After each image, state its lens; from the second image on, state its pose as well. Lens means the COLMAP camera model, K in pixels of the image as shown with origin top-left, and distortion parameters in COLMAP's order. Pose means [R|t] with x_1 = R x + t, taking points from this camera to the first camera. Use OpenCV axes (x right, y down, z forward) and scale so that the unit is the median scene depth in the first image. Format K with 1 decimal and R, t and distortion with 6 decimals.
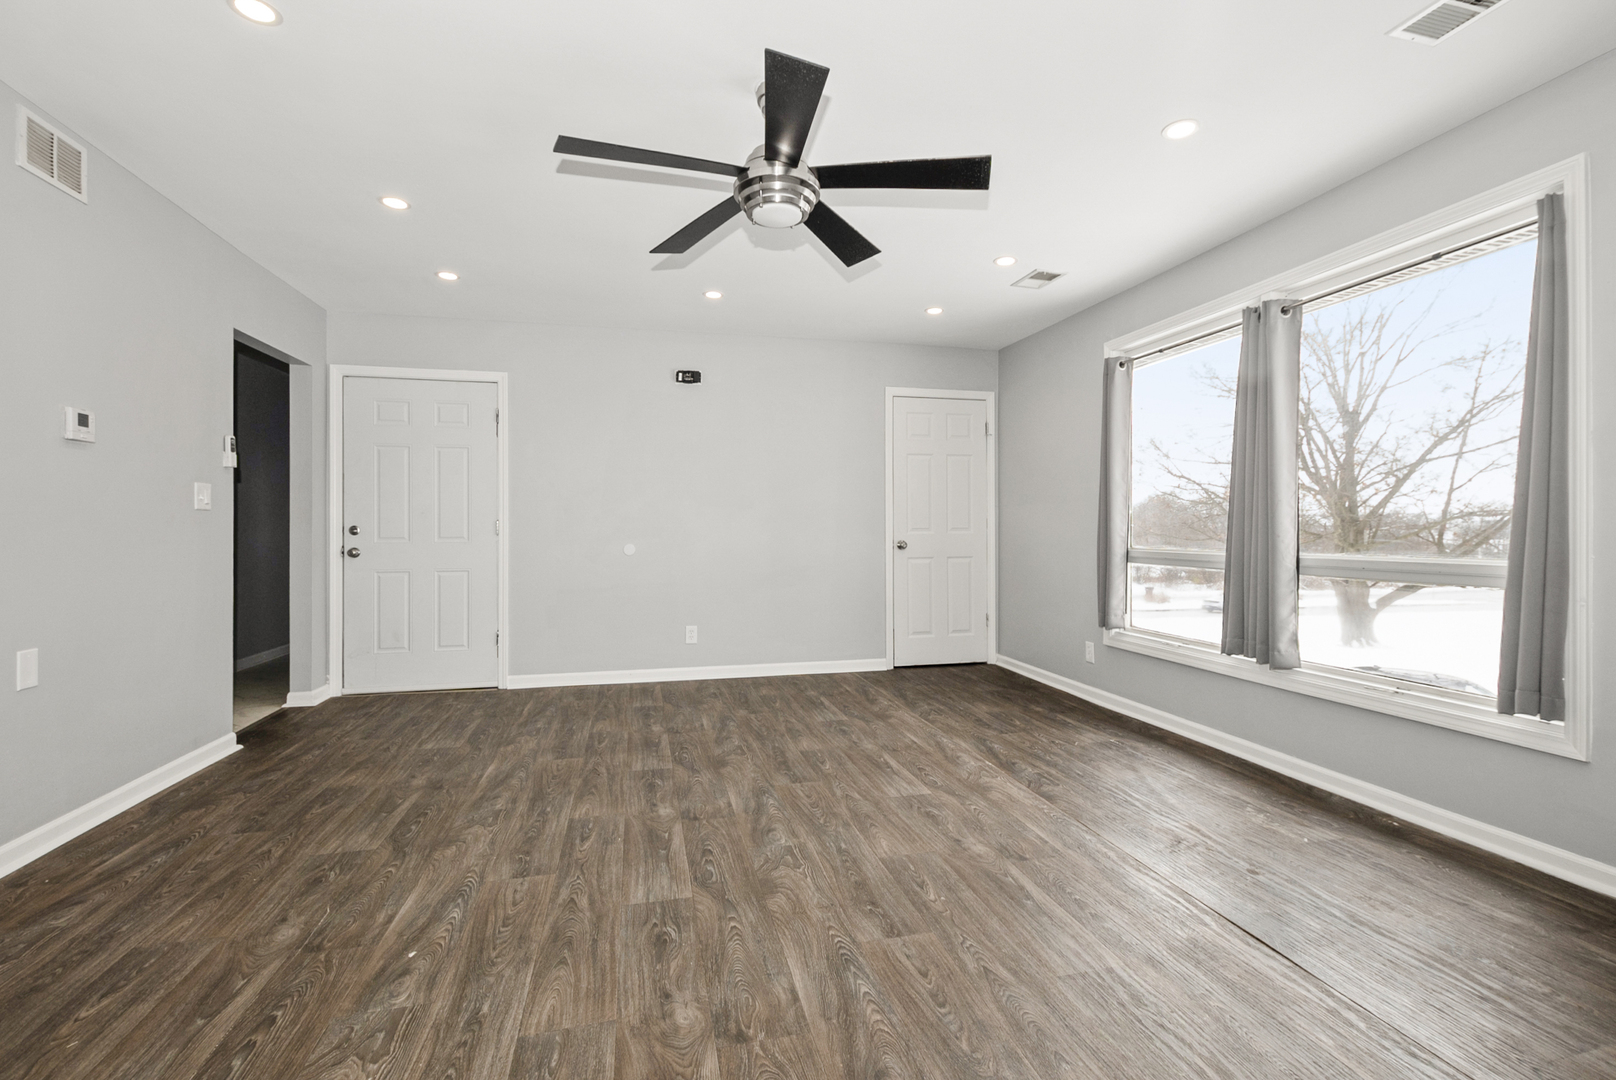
lens RADIAL K [[725.7, 0, 830.6], [0, 725.7, 528.7], [0, 0, 1]] dist [0.001025, -0.000235]
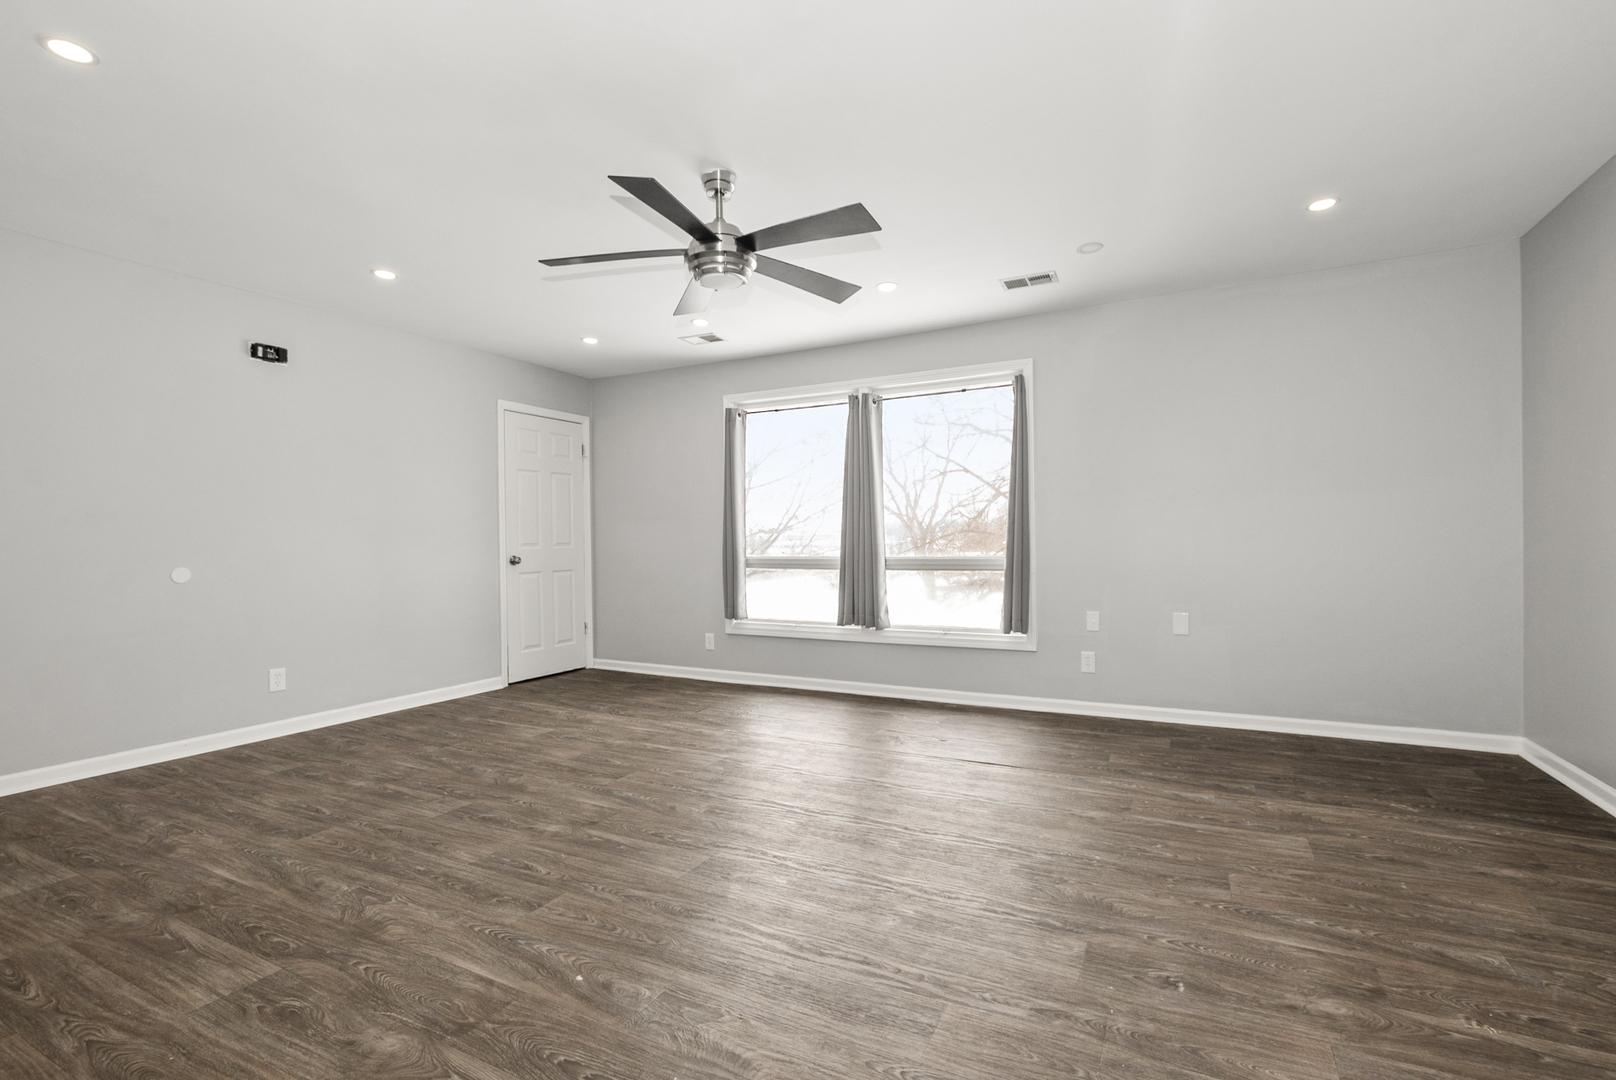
lens RADIAL K [[714.2, 0, 818.2], [0, 714.2, 536.0], [0, 0, 1]] dist [0.004787, -0.003849]
pose [[0.669068, -0.000582, 0.743201, -0.596721], [0.008261, 0.999944, -0.006654, -0.000558], [-0.743156, 0.010592, 0.669035, 0.060237]]
